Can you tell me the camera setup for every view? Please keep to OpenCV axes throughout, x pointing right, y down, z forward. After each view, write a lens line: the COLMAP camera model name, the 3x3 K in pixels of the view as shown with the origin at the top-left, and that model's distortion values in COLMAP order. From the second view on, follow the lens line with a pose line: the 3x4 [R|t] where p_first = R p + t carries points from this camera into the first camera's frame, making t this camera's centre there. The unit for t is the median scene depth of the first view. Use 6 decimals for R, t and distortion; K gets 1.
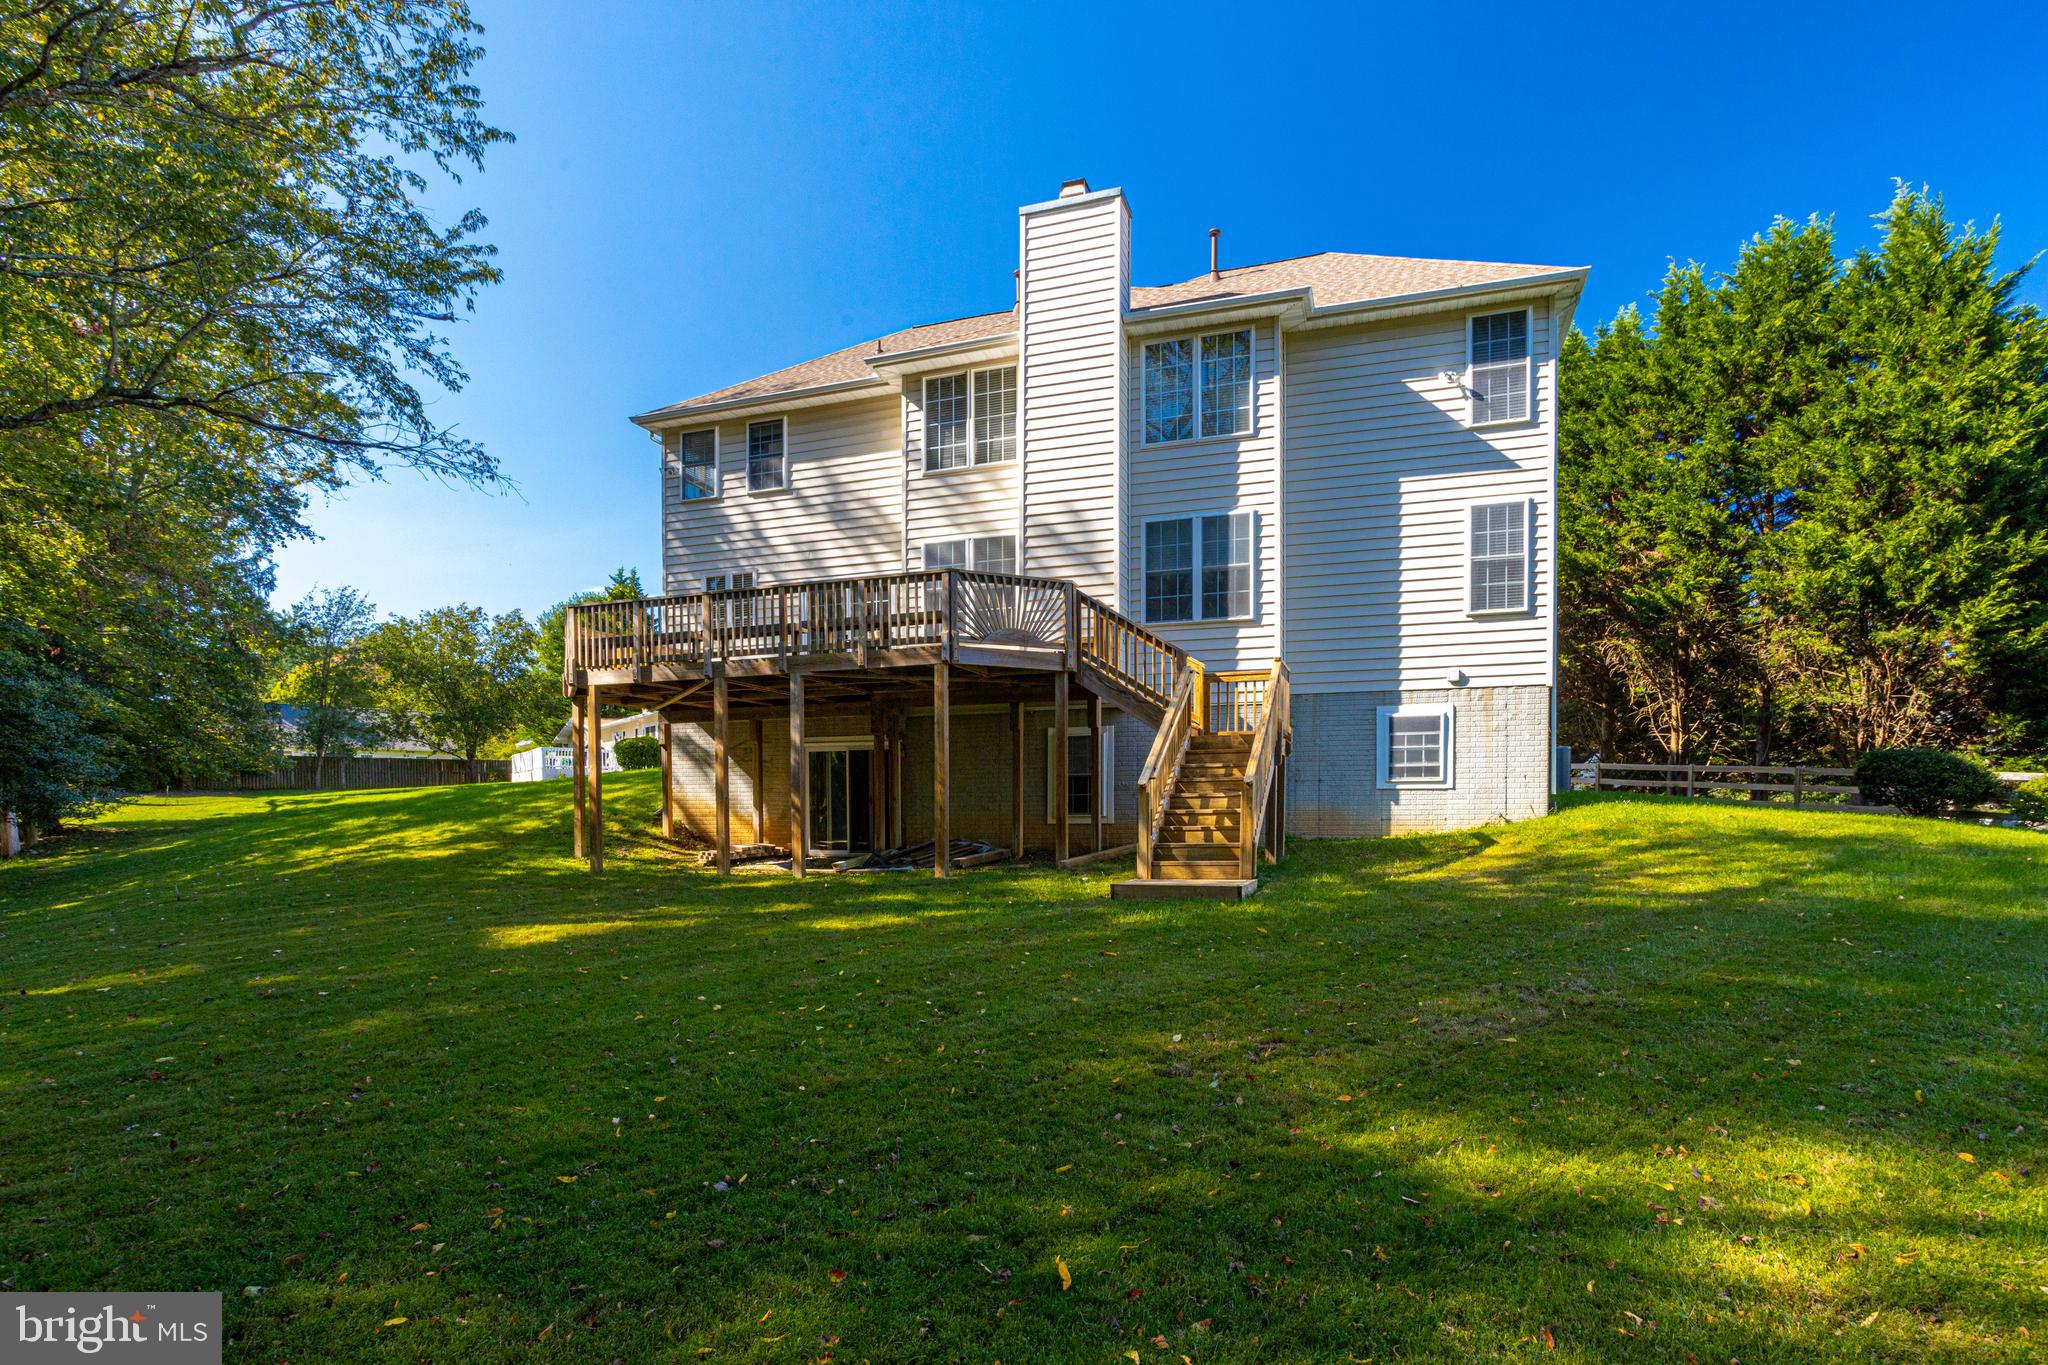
lens RADIAL K [[1006.5, 0, 1019.5], [0, 1006.5, 671.3], [0, 0, 1]] dist [-0.043564, 0.024788]
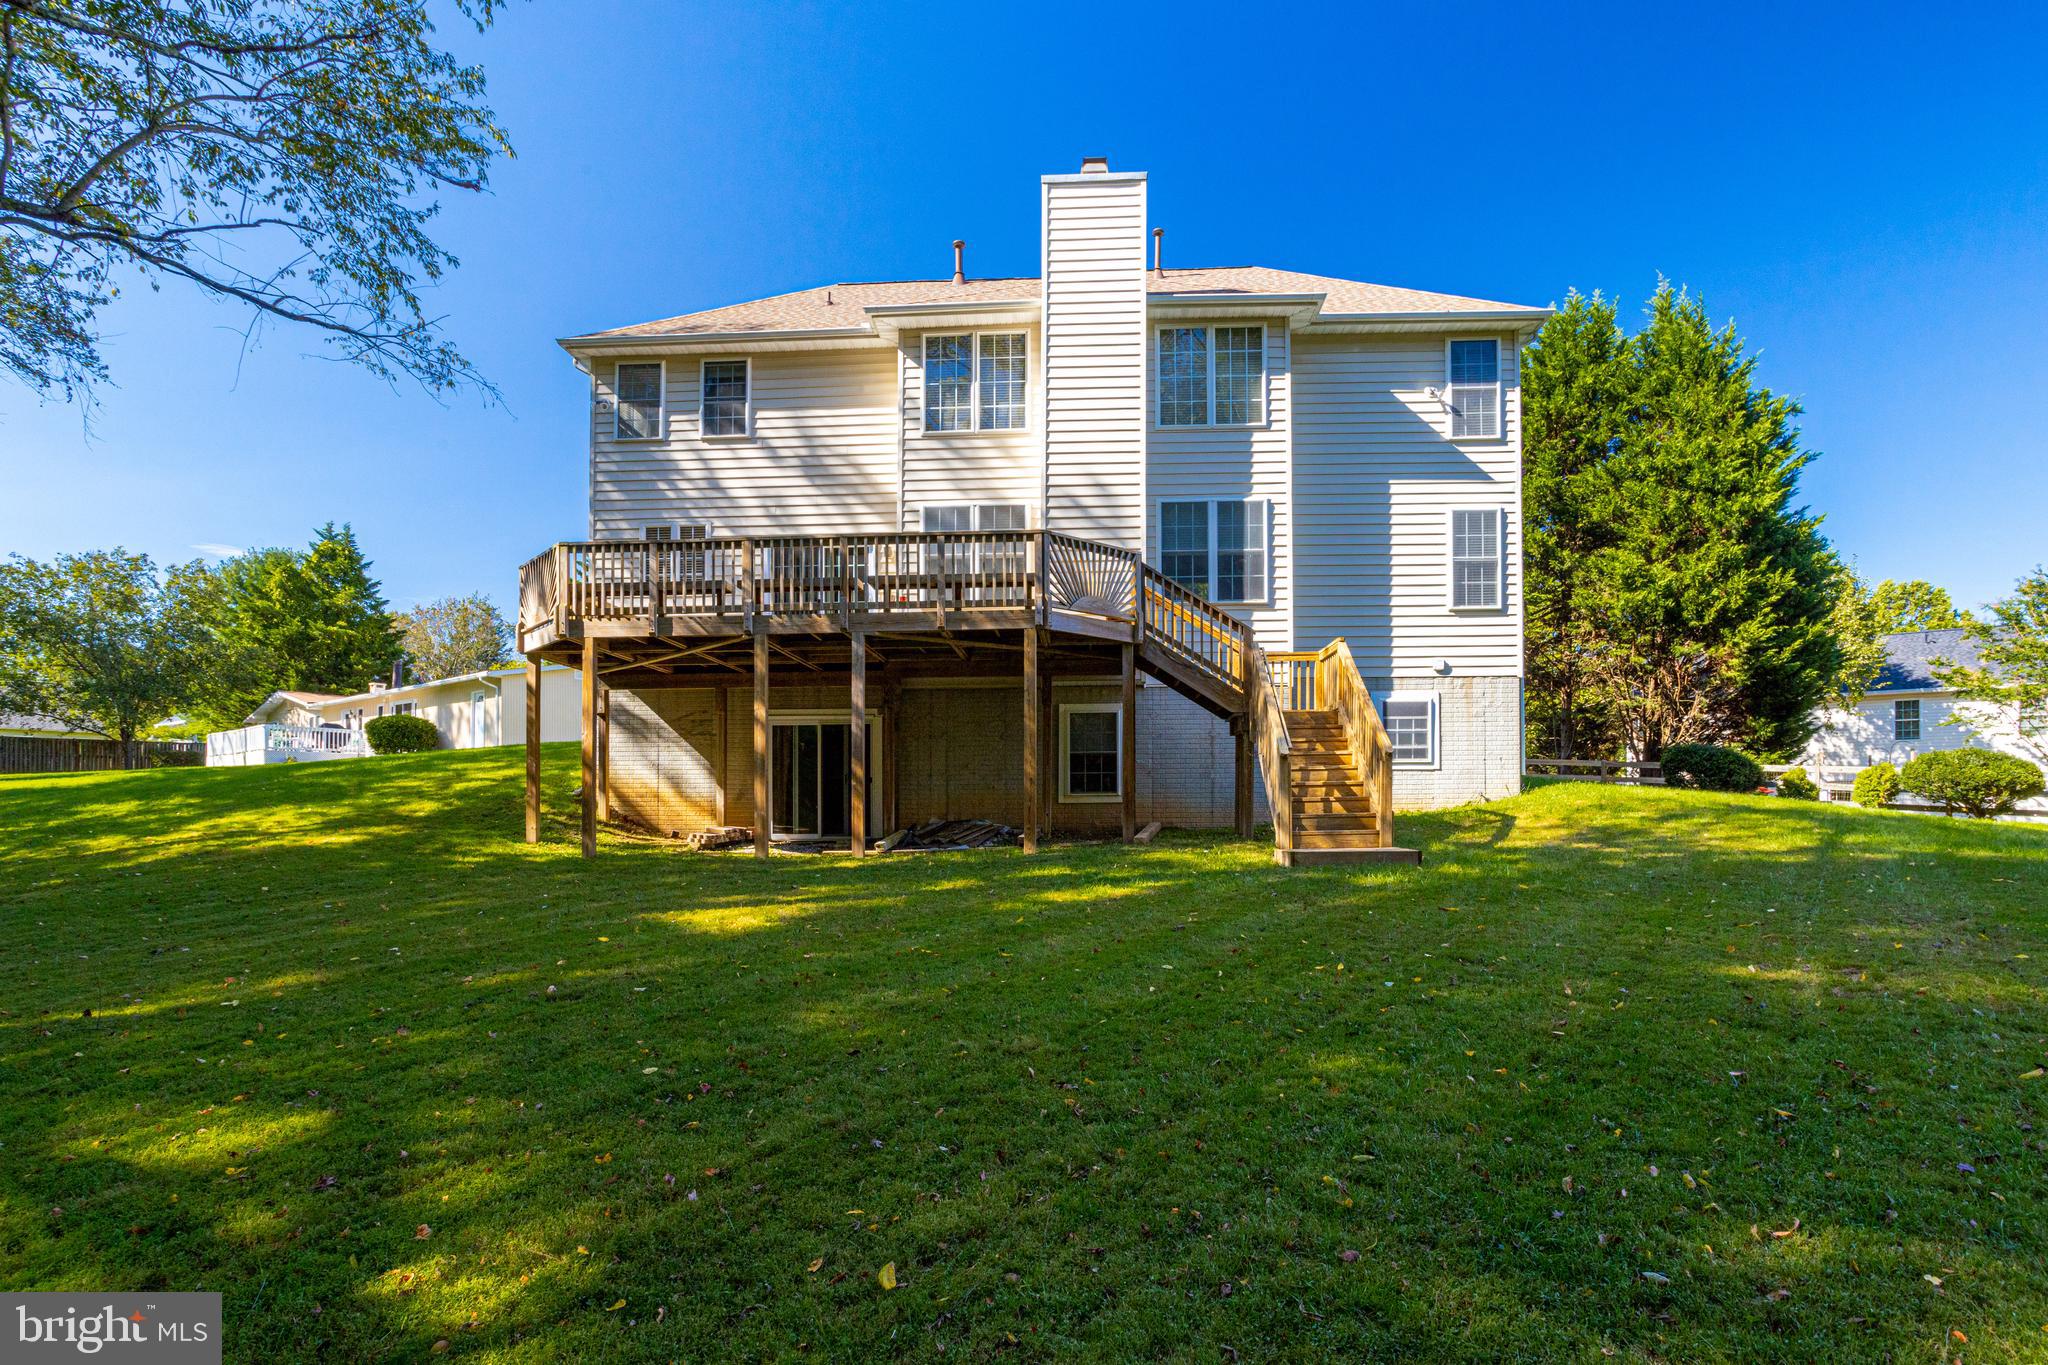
lens RADIAL K [[1016.4, 0, 1024.3], [0, 1016.4, 629.6], [0, 0, 1]] dist [-0.047645, 0.031070]
pose [[0.962627, 0.047338, 0.266662, -0.264926], [-0.037035, 0.998365, -0.043538, 0.027647], [-0.268288, 0.032035, 0.962806, 0.061312]]
